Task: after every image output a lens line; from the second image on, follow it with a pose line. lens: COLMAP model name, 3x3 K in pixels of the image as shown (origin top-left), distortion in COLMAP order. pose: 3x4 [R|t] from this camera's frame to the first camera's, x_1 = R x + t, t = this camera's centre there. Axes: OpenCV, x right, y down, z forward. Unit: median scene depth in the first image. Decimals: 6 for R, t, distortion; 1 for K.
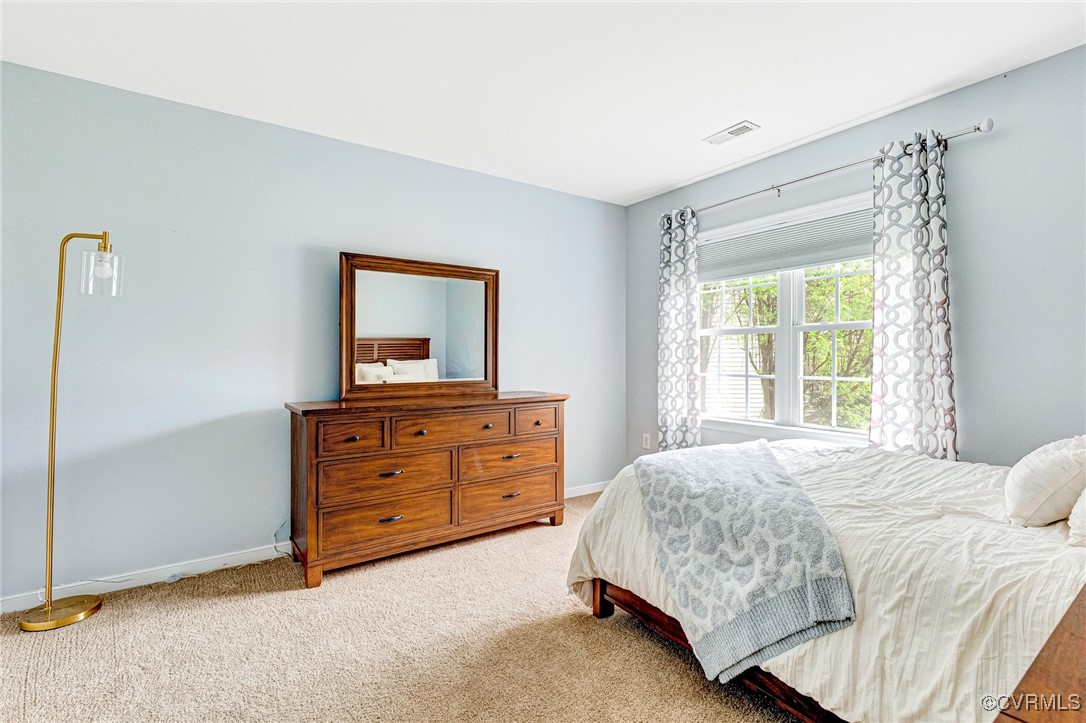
lens RADIAL K [[495.9, 0, 527.1], [0, 495.9, 356.6], [0, 0, 1]] dist [0.001816, 0.000012]
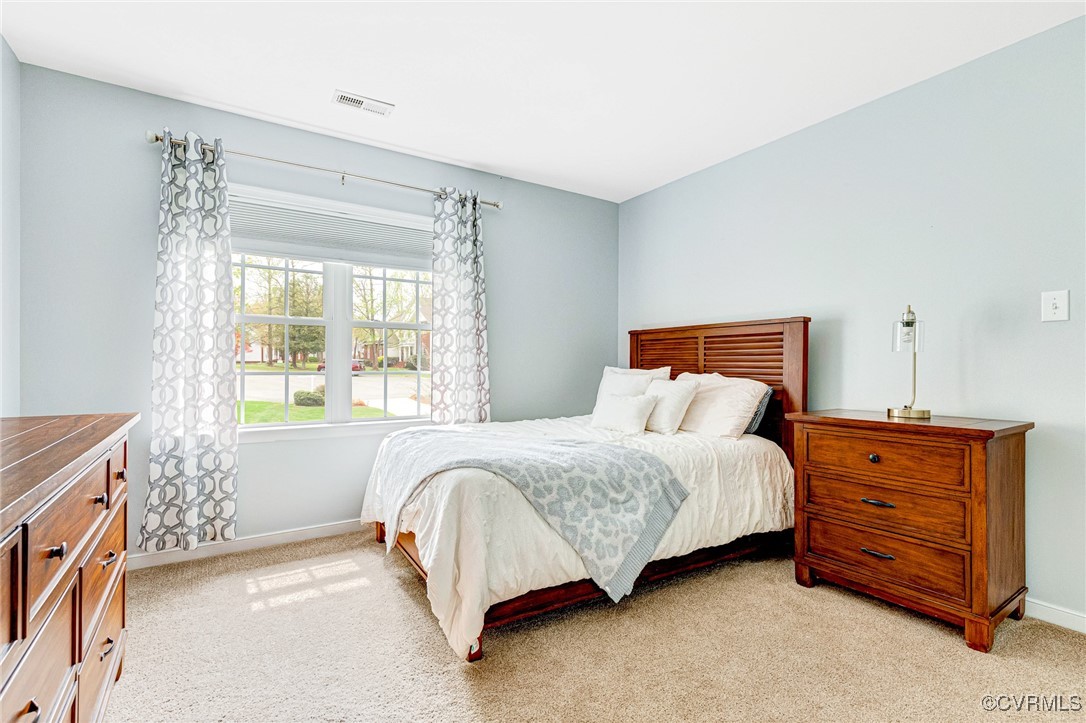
lens RADIAL K [[502.0, 0, 546.9], [0, 502.0, 365.8], [0, 0, 1]] dist [0.001497, 0.000030]
pose [[0.016977, -0.001696, 0.999854, -0.777233], [-0.007799, 0.999968, 0.001828, 0.040699], [-0.999825, -0.007829, 0.016963, 0.988093]]
